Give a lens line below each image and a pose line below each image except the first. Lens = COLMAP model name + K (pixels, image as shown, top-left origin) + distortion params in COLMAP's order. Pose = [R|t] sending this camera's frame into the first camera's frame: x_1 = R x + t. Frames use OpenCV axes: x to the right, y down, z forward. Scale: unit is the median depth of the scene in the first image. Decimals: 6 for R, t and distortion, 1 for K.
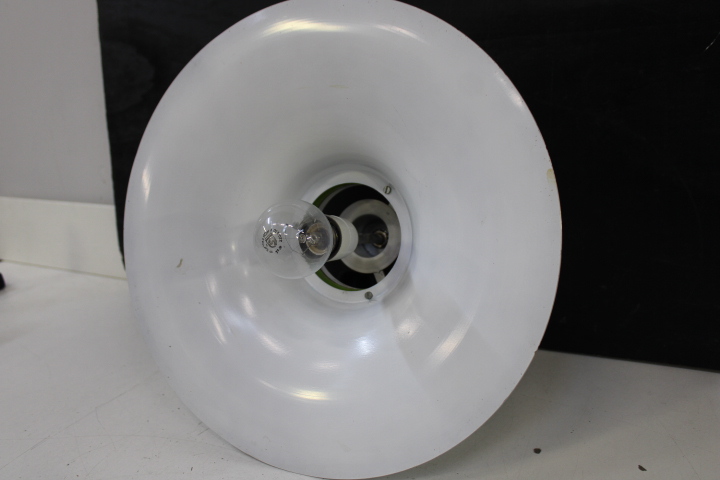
lens RADIAL K [[630.5, 0, 361.3], [0, 630.5, 239.9], [0, 0, 1]] dist [-0.110429, 0.046297]
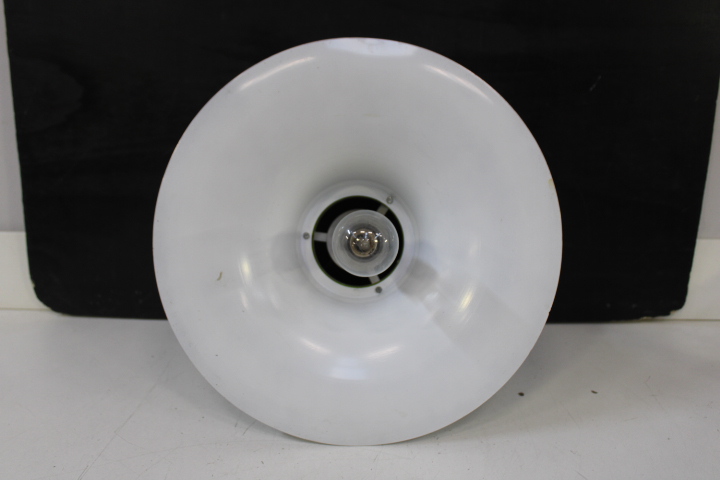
lens RADIAL K [[630.5, 0, 357.6], [0, 630.5, 233.8], [0, 0, 1]] dist [-0.110429, 0.046297]
pose [[0.916673, -0.061419, 0.394890, -0.488399], [0.073490, 0.997175, -0.015502, -0.000944], [-0.392822, 0.043231, 0.918598, -0.077642]]
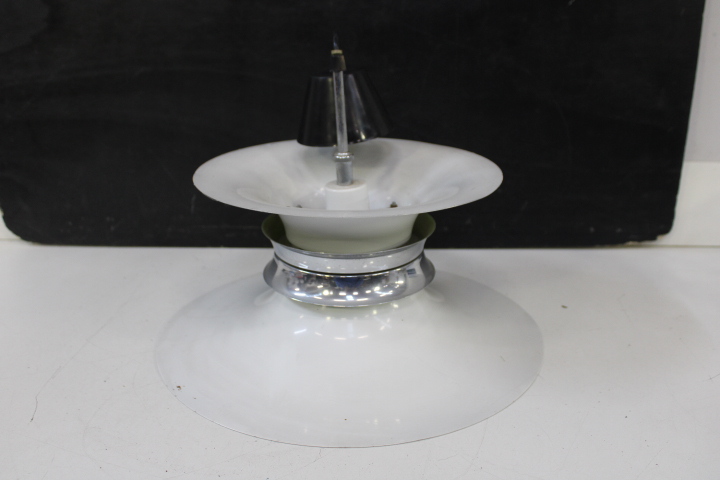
lens RADIAL K [[729.0, 0, 364.4], [0, 729.0, 241.8], [0, 0, 1]] dist [-0.081010, 0.000000]
pose [[0.919049, -0.088679, 0.384037, -0.496553], [0.078221, 0.996017, 0.042800, 0.106907], [-0.386303, -0.009296, 0.922325, -0.292339]]
